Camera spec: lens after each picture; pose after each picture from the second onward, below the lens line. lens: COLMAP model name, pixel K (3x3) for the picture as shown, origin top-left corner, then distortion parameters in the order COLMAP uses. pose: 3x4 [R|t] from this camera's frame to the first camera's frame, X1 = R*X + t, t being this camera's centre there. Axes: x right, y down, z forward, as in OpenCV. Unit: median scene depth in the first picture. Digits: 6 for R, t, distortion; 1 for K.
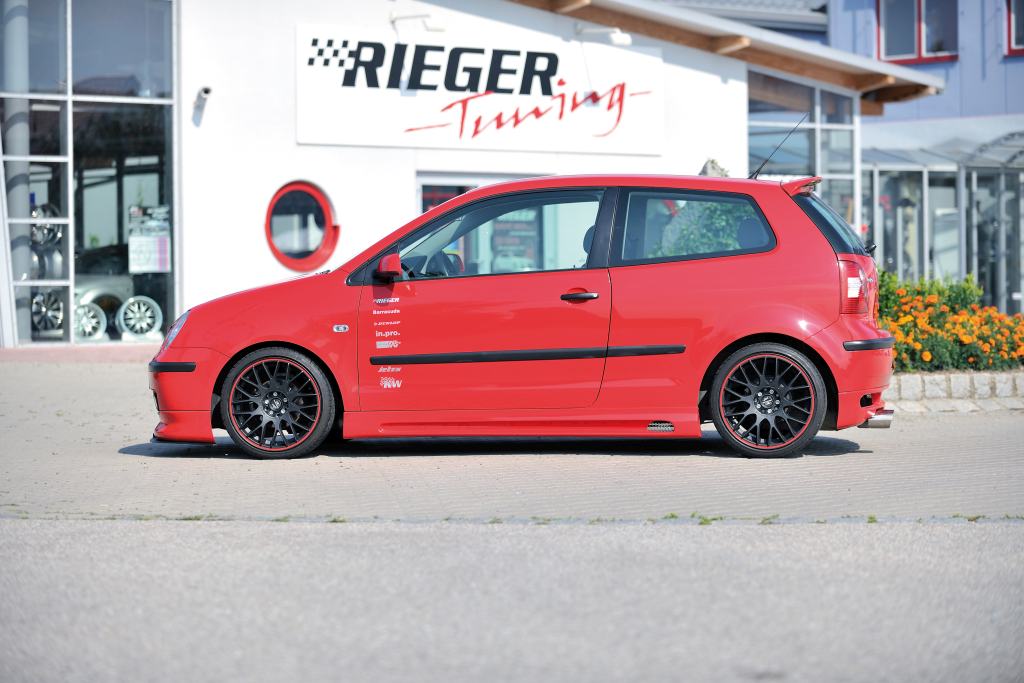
lens RADIAL K [[2935.9, 0, 512.0], [0, 2935.9, 341.5], [0, 0, 1]] dist [-0.054416, -0.668168]
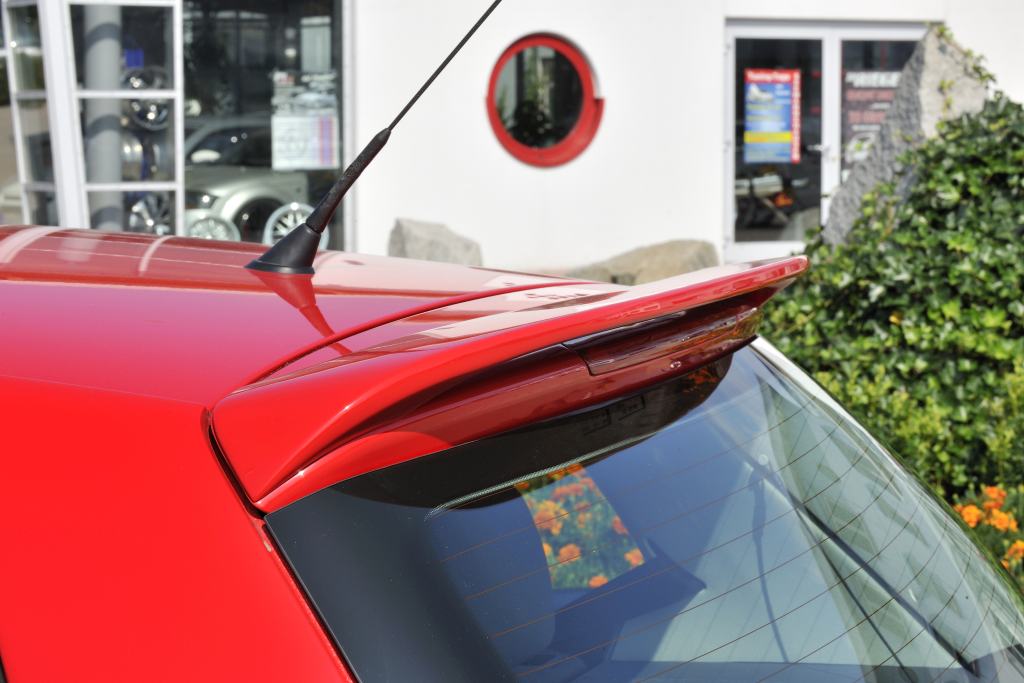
lens RADIAL K [[2791.3, 0, 512.0], [0, 2791.3, 341.5], [0, 0, 1]] dist [0.033565, -0.141693]
pose [[0.980235, 0.022163, -0.196592, 0.052279], [-0.009449, 0.997816, 0.065378, -0.026625], [0.197612, -0.062229, 0.978303, 0.374268]]
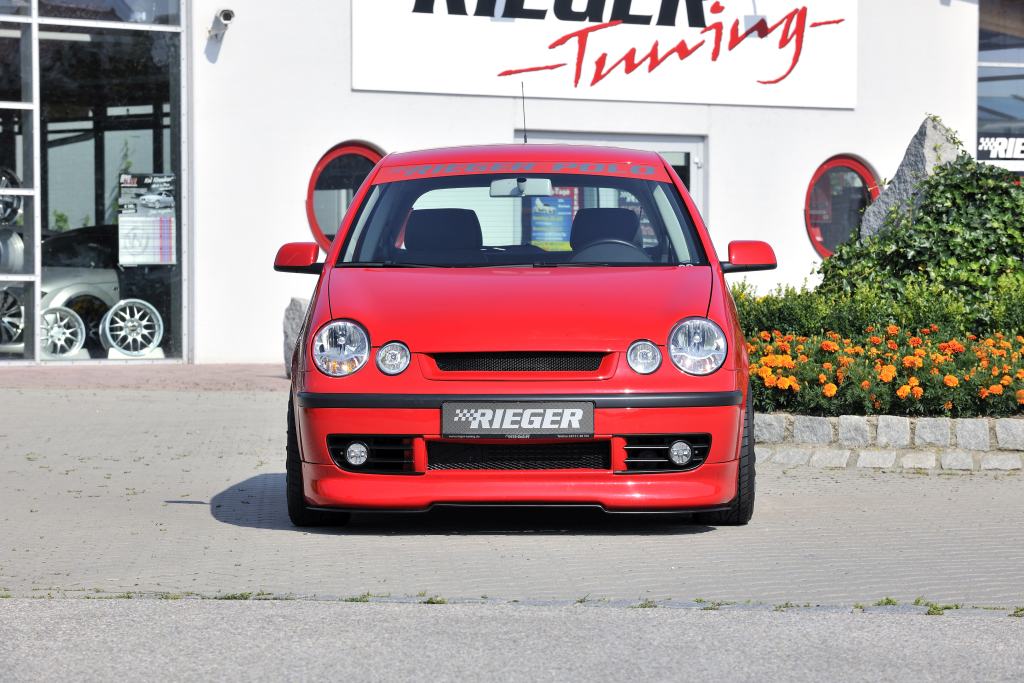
lens RADIAL K [[4067.3, 0, 512.0], [0, 4067.3, 341.5], [0, 0, 1]] dist [0.781007, 4.710034]
pose [[0.999507, 0.010183, -0.029694, -0.003017], [-0.010362, 0.999929, -0.005900, 0.000373], [0.029632, 0.006205, 0.999542, -0.010176]]
